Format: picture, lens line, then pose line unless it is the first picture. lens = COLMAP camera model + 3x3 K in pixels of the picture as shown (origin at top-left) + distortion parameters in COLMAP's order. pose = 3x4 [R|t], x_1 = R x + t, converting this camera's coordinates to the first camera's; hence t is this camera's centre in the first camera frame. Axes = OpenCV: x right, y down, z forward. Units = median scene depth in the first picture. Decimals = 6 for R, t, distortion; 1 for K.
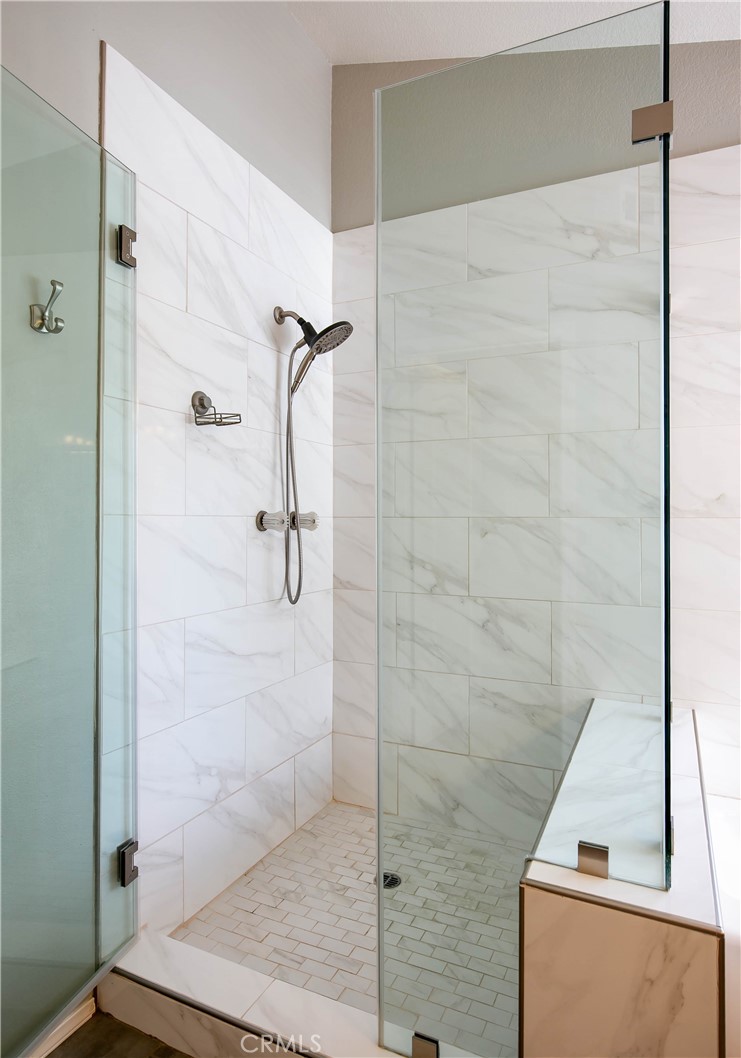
lens RADIAL K [[635.5, 0, 370.0], [0, 635.5, 523.0], [0, 0, 1]] dist [0.000485, 0.000075]
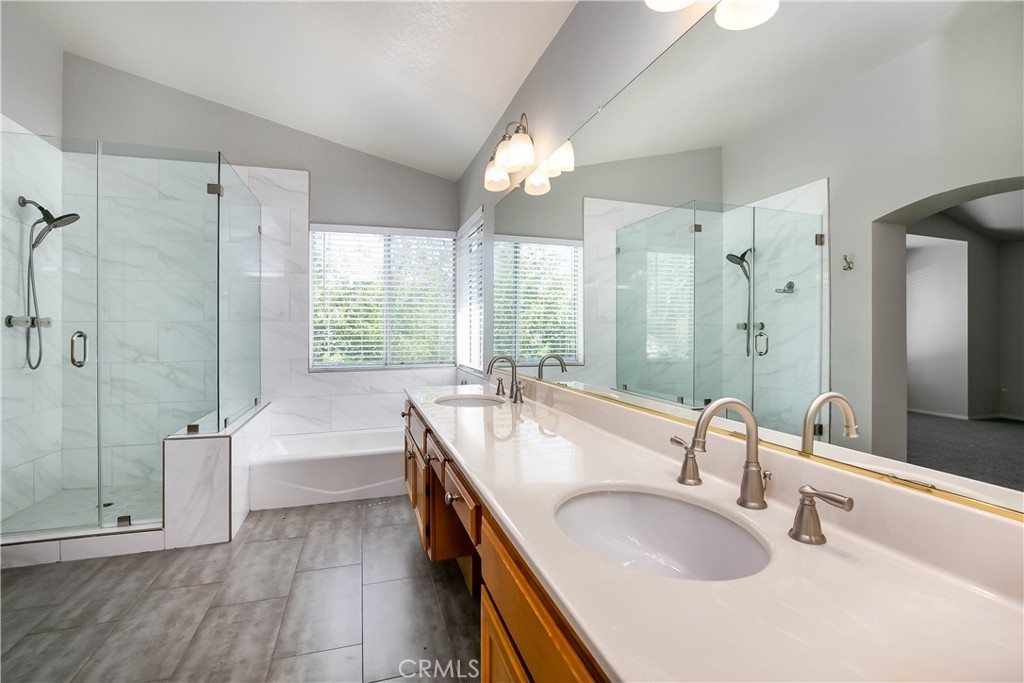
lens RADIAL K [[472.8, 0, 511.1], [0, 472.8, 329.3], [0, 0, 1]] dist [-0.023674, 0.004601]
pose [[0.734512, 0.000999, 0.678595, -0.021776], [0.013817, 0.999770, -0.016428, 0.055272], [-0.678455, 0.021443, 0.734329, -0.804012]]
